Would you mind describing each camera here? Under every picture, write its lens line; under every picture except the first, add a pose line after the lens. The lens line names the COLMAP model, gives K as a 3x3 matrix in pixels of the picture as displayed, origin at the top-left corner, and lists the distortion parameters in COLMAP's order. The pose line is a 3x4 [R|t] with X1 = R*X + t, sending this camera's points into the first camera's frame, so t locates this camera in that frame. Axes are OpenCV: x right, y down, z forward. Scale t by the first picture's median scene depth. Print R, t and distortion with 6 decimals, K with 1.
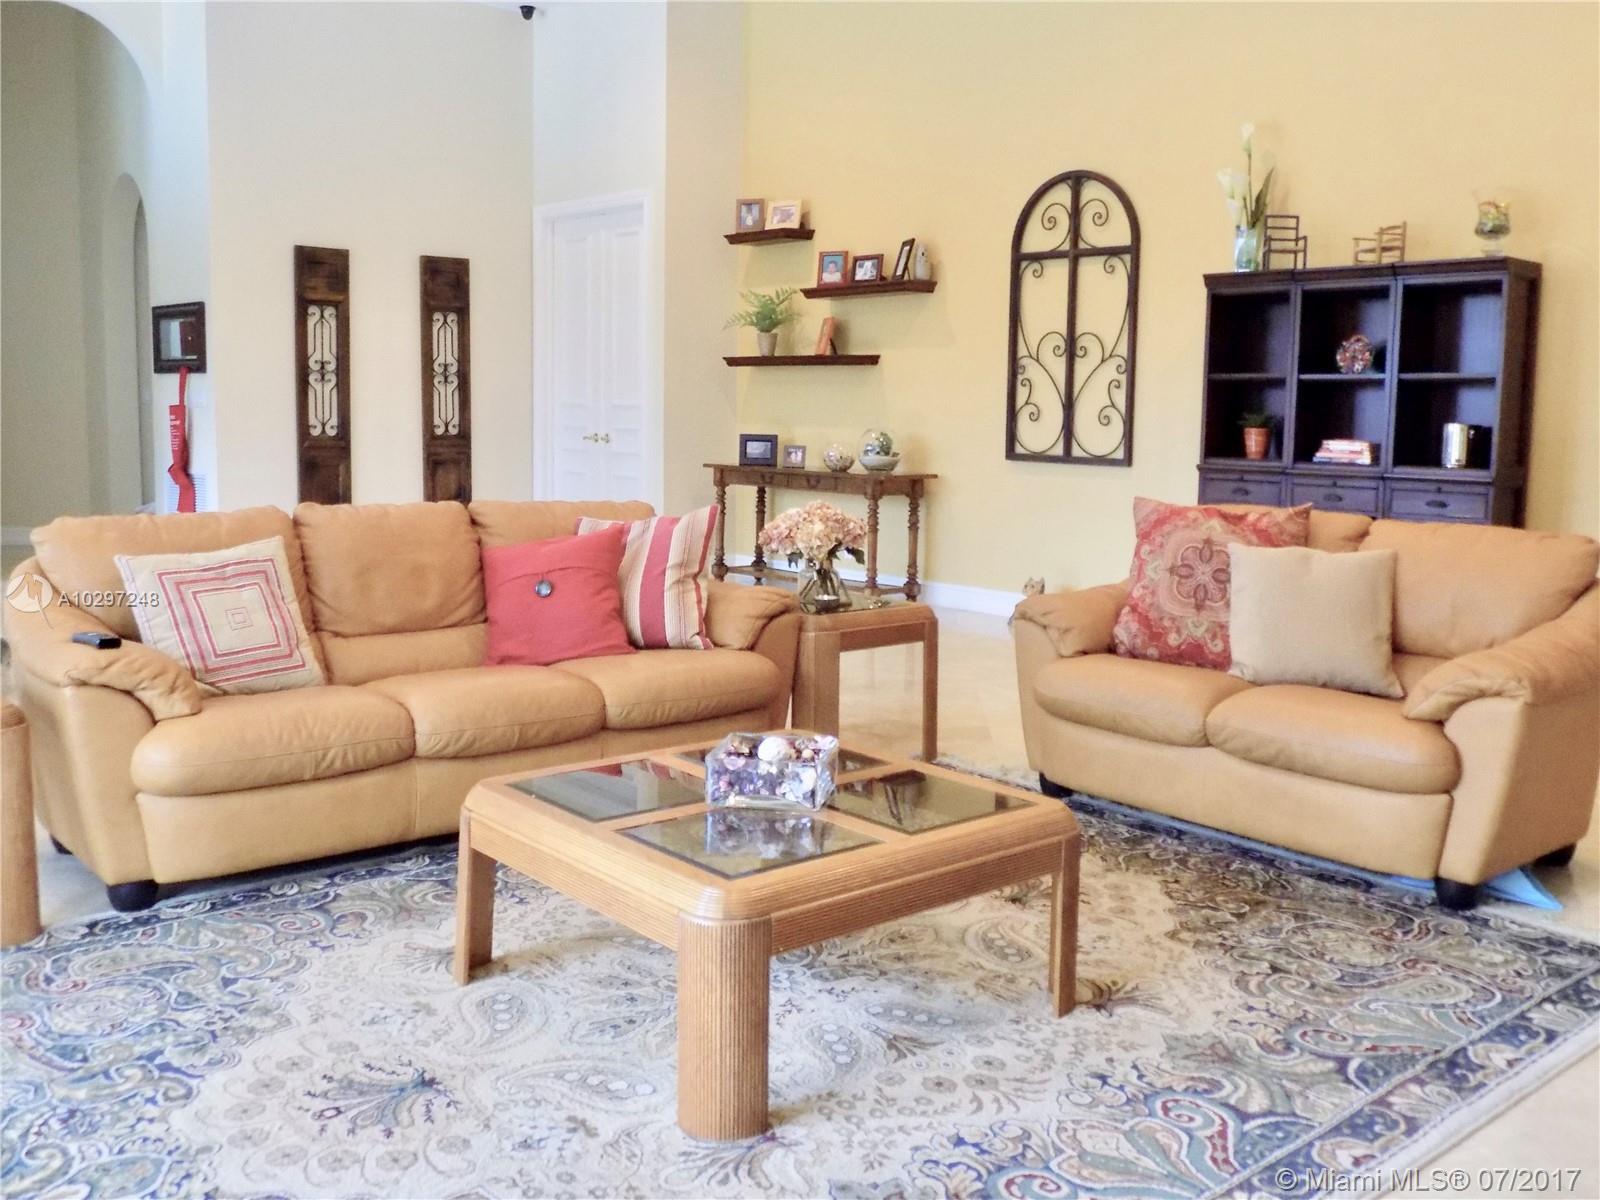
lens RADIAL K [[1500.3, 0, 800.0], [0, 1500.3, 600.0], [0, 0, 1]] dist [0.001570, 0.000640]
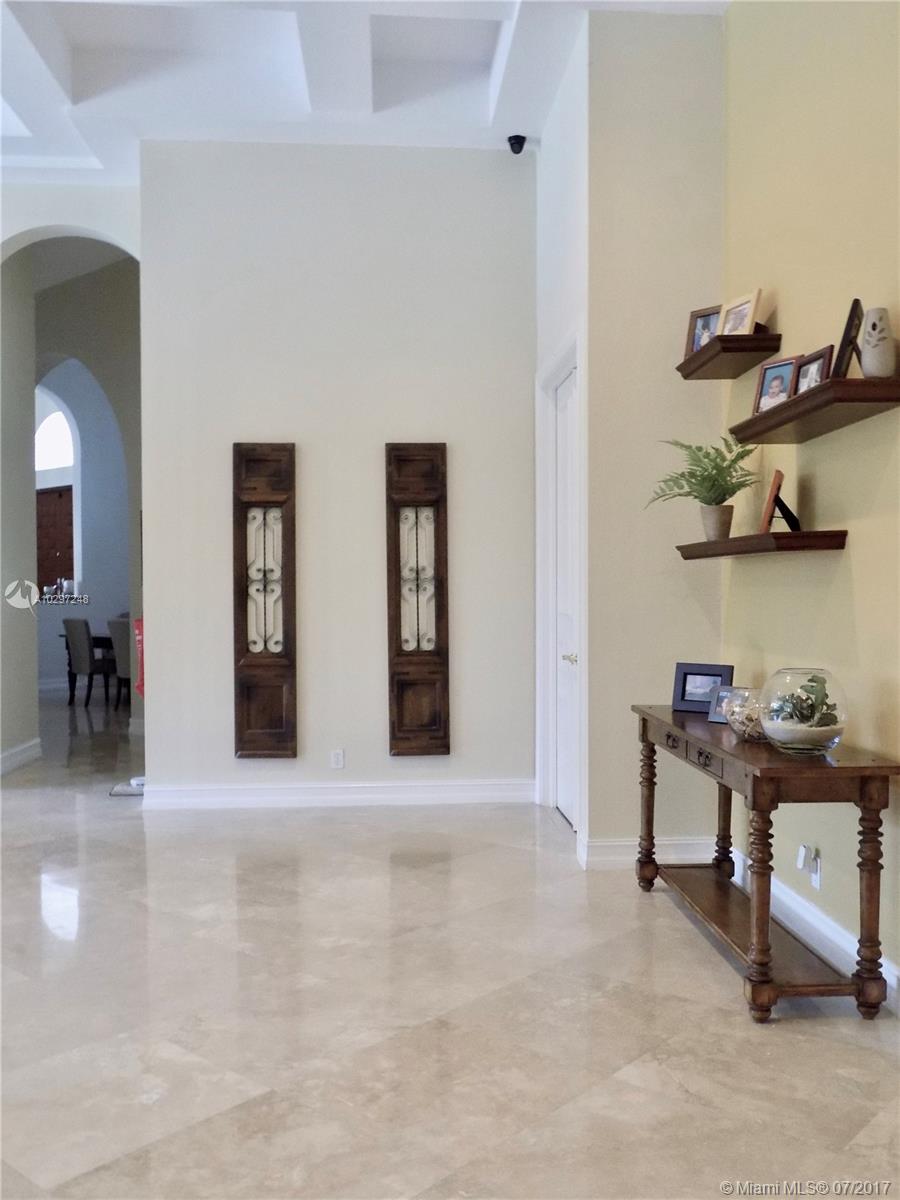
lens RADIAL K [[1125.2, 0, 450.0], [0, 1125.2, 600.0], [0, 0, 1]] dist [0.001570, 0.000640]
pose [[0.786382, -0.011969, -0.617624, 0.179175], [-0.064395, 0.992777, -0.101230, -0.081018], [0.614374, 0.119377, 0.779931, 0.552389]]
